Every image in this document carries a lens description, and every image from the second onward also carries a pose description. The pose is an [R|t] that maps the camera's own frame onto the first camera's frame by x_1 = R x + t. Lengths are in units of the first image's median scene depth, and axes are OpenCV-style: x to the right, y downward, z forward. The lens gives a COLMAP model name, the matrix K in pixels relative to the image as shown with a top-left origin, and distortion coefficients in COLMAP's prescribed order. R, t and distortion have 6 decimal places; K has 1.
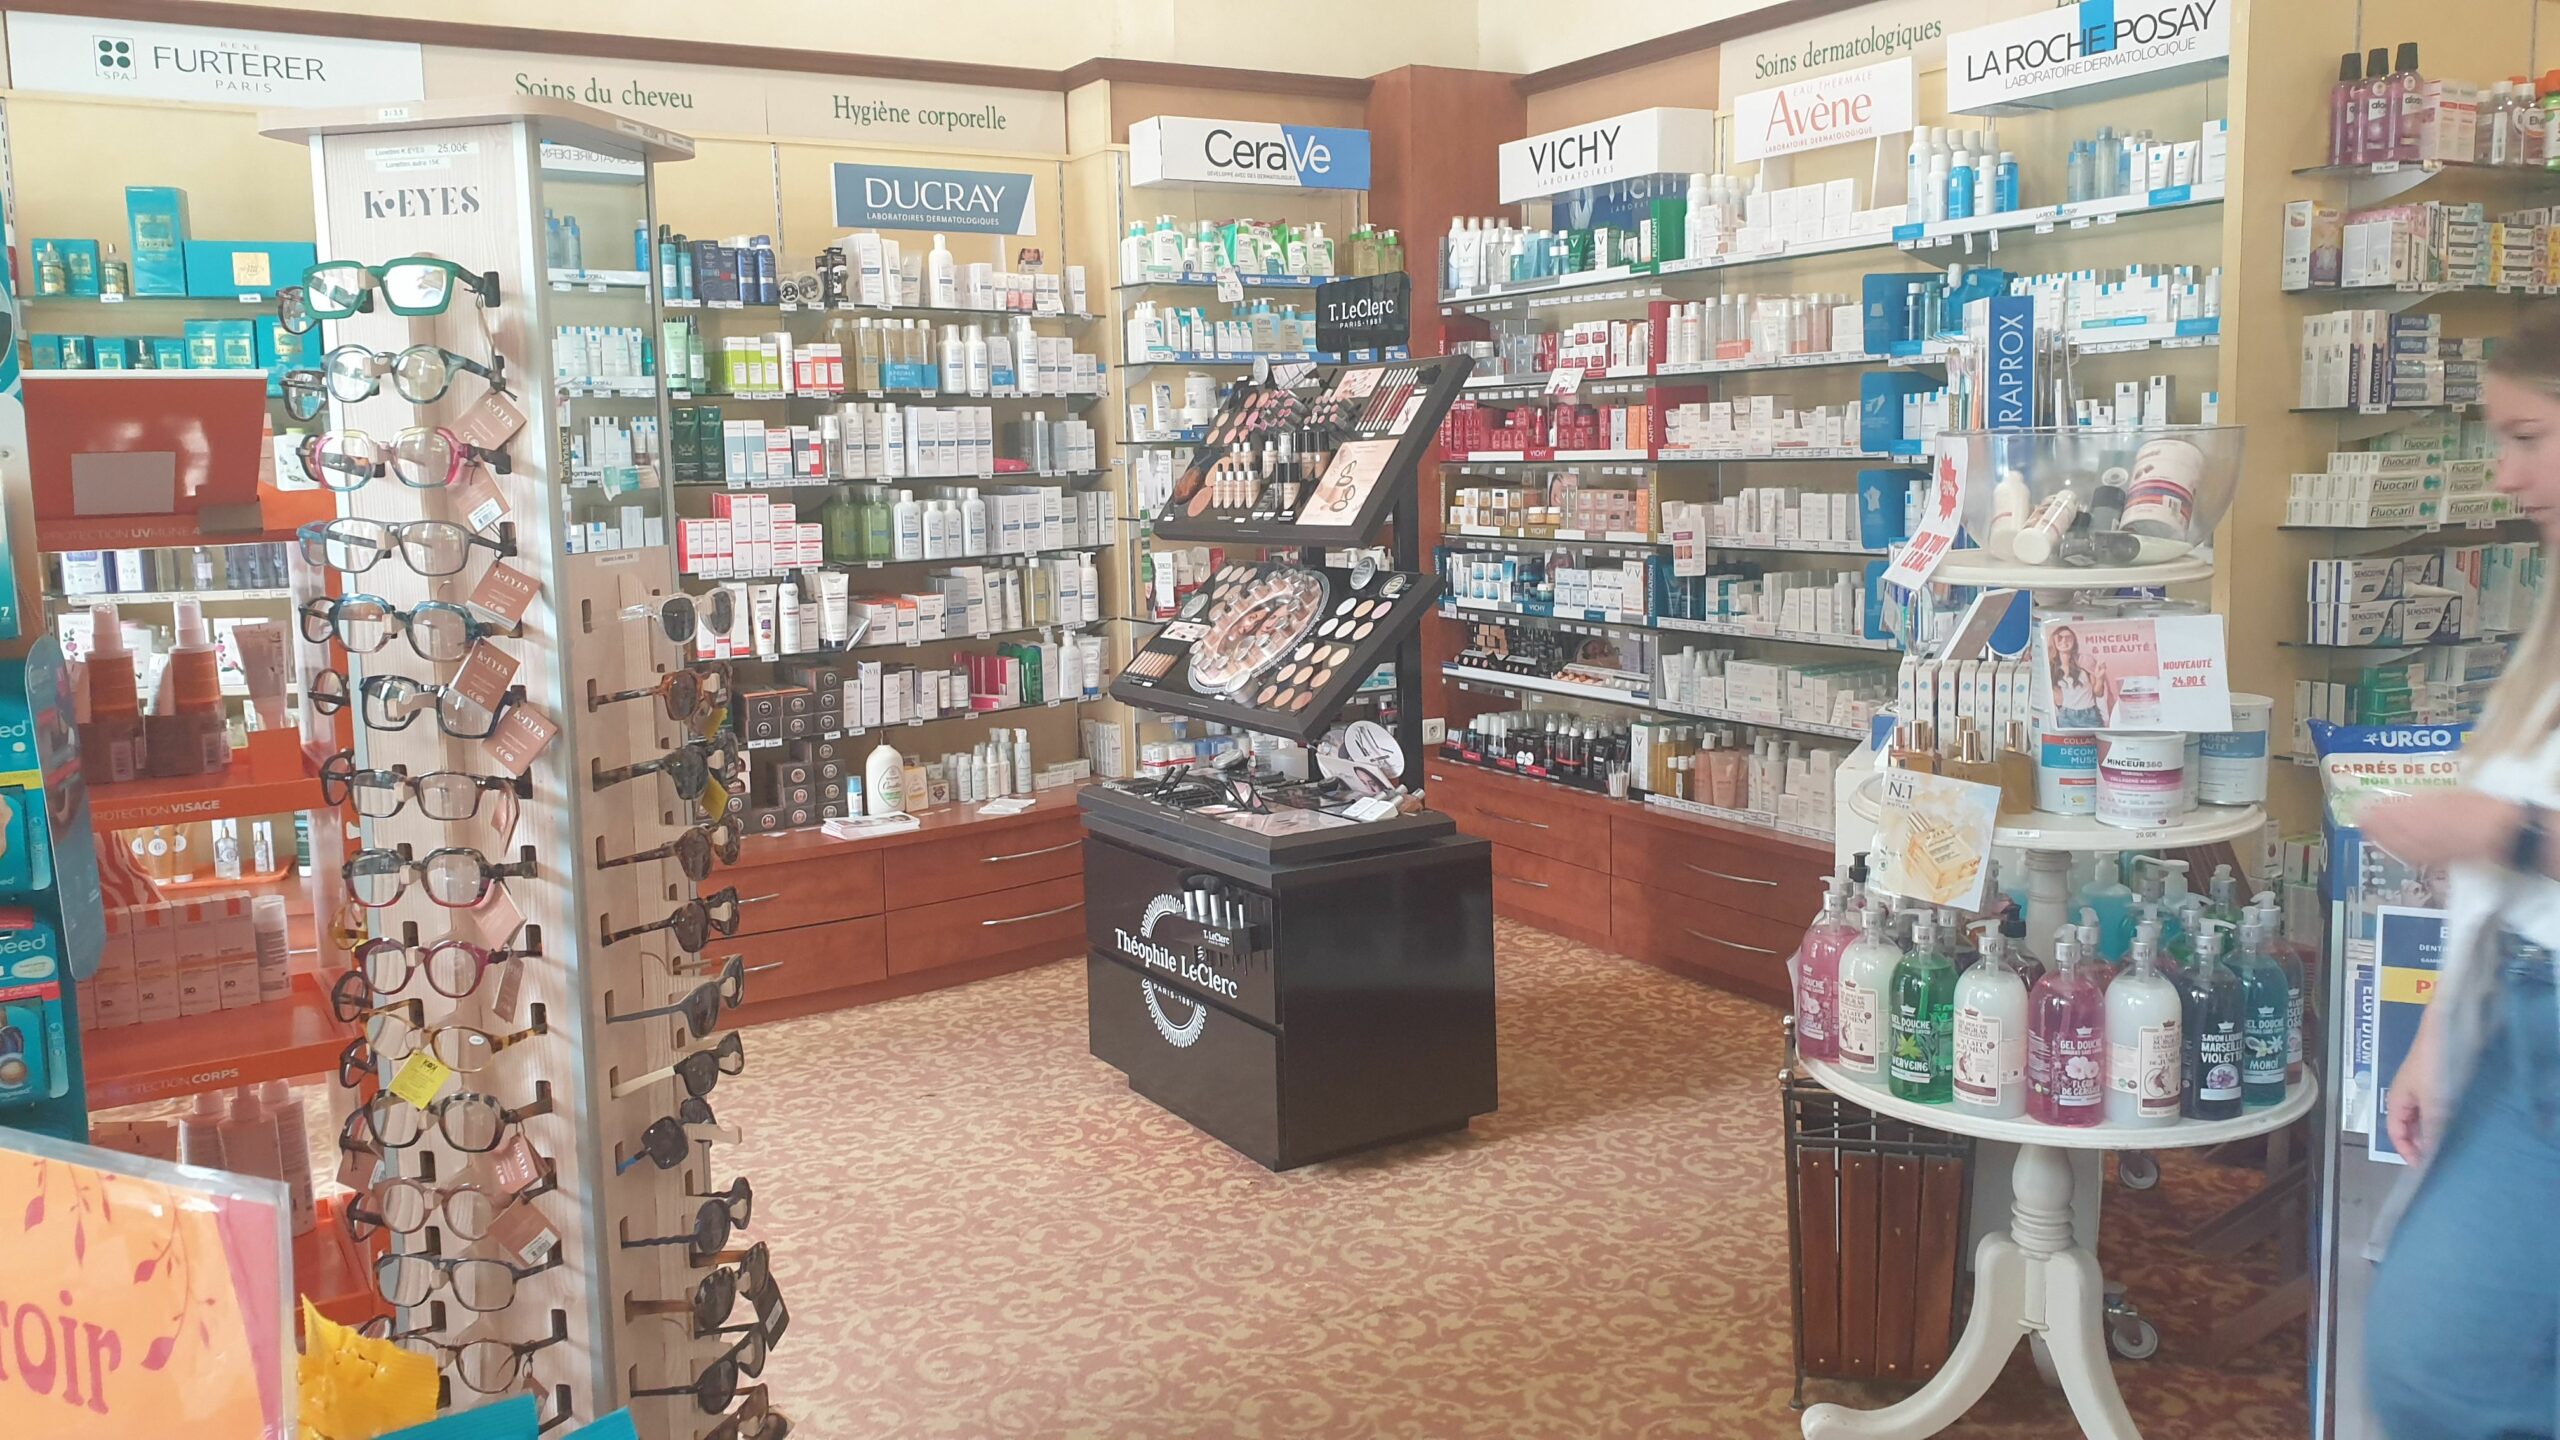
lens RADIAL K [[1933.0, 0, 1106.7], [0, 1933.0, 606.3], [0, 0, 1]] dist [0.116360, -0.131459]
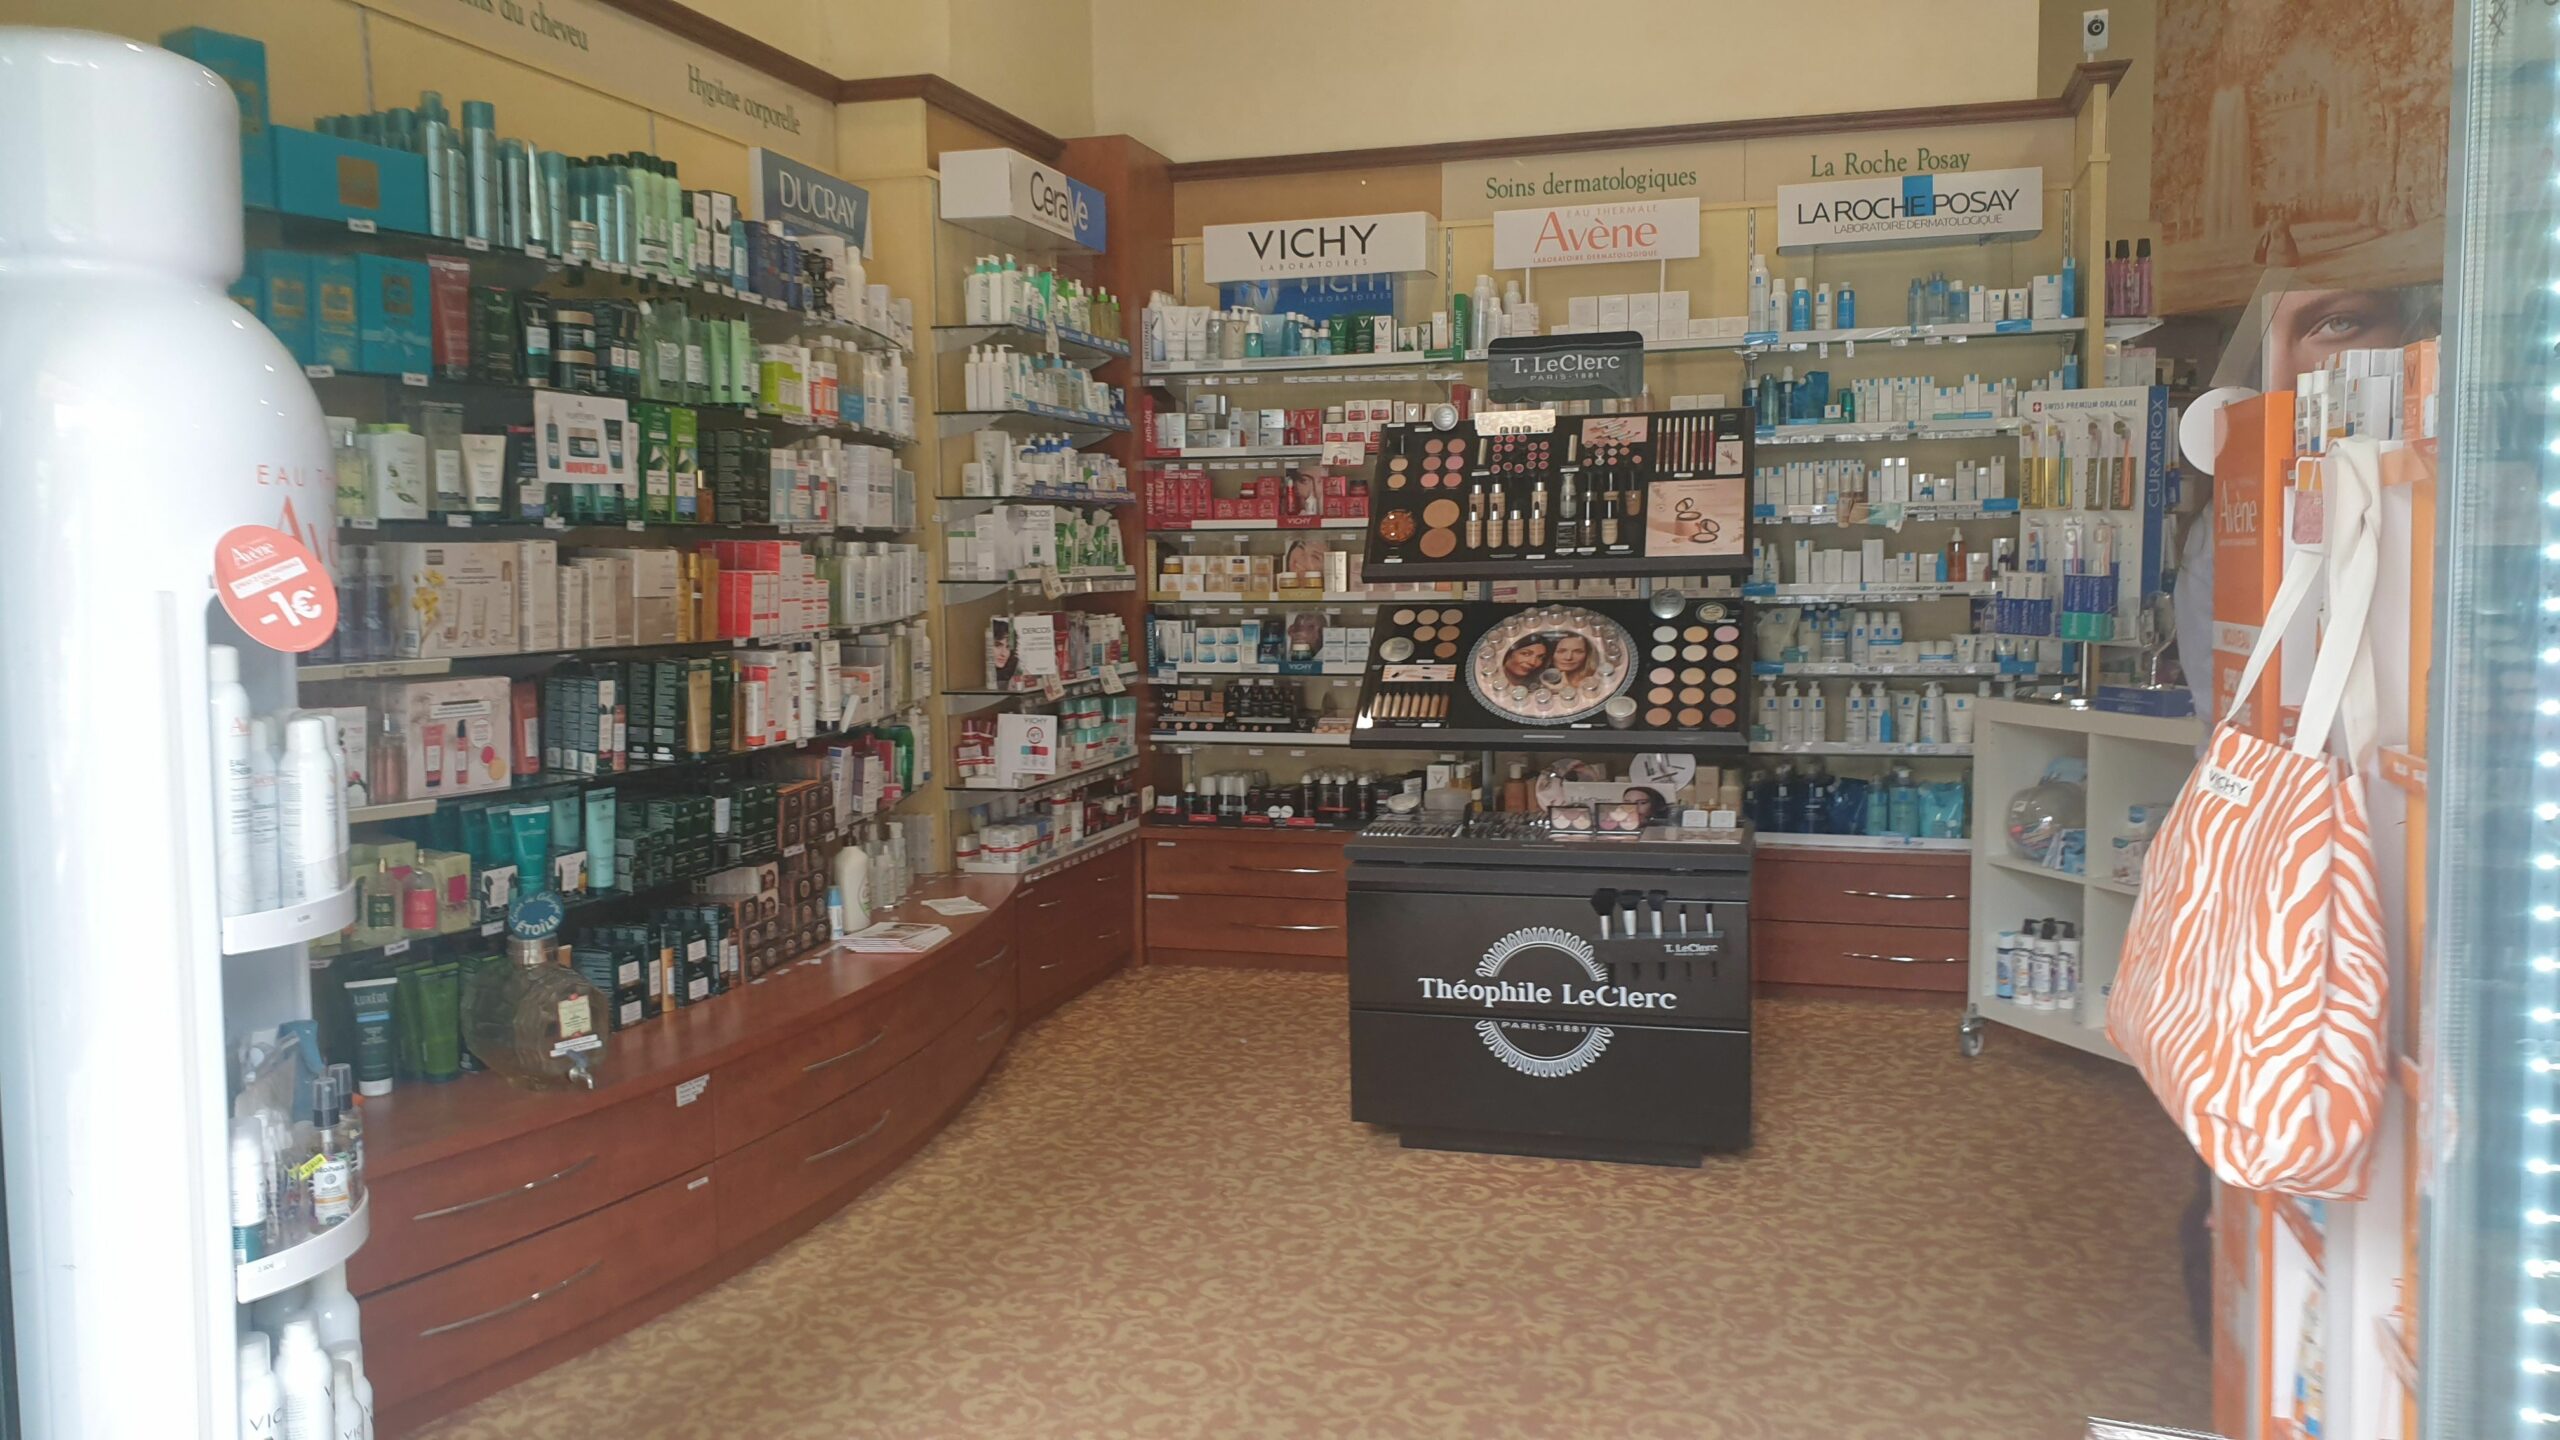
lens RADIAL K [[2003.5, 0, 1197.2], [0, 2003.5, 648.0], [0, 0, 1]] dist [0.181627, -0.501742]
pose [[0.725870, -0.021204, 0.687505, -0.762436], [0.052552, 0.998313, -0.024695, 0.019743], [-0.685821, 0.054055, 0.725760, 0.330698]]
